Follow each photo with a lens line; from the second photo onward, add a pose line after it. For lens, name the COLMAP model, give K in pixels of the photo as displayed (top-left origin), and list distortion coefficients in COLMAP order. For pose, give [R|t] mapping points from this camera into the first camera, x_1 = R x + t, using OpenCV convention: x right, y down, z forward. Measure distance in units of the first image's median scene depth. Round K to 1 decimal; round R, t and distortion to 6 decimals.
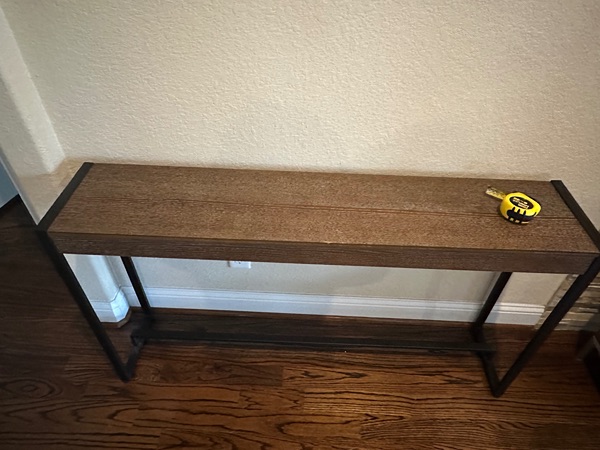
lens RADIAL K [[411.2, 0, 296.9], [0, 411.2, 224.8], [0, 0, 1]] dist [-0.002828, -0.000171]
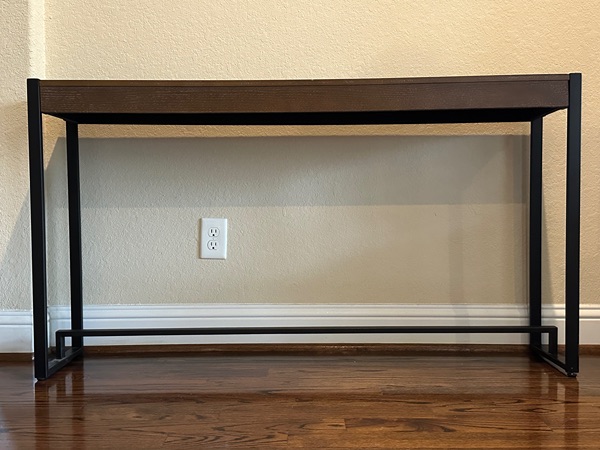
lens RADIAL K [[706.2, 0, 300.7], [0, 706.2, 224.7], [0, 0, 1]] dist [0.118212, 0.000000]
pose [[0.999132, -0.020593, 0.036196, -0.018273], [0.039490, 0.744461, -0.666497, 1.068870], [-0.013222, 0.667348, 0.744629, -0.081391]]
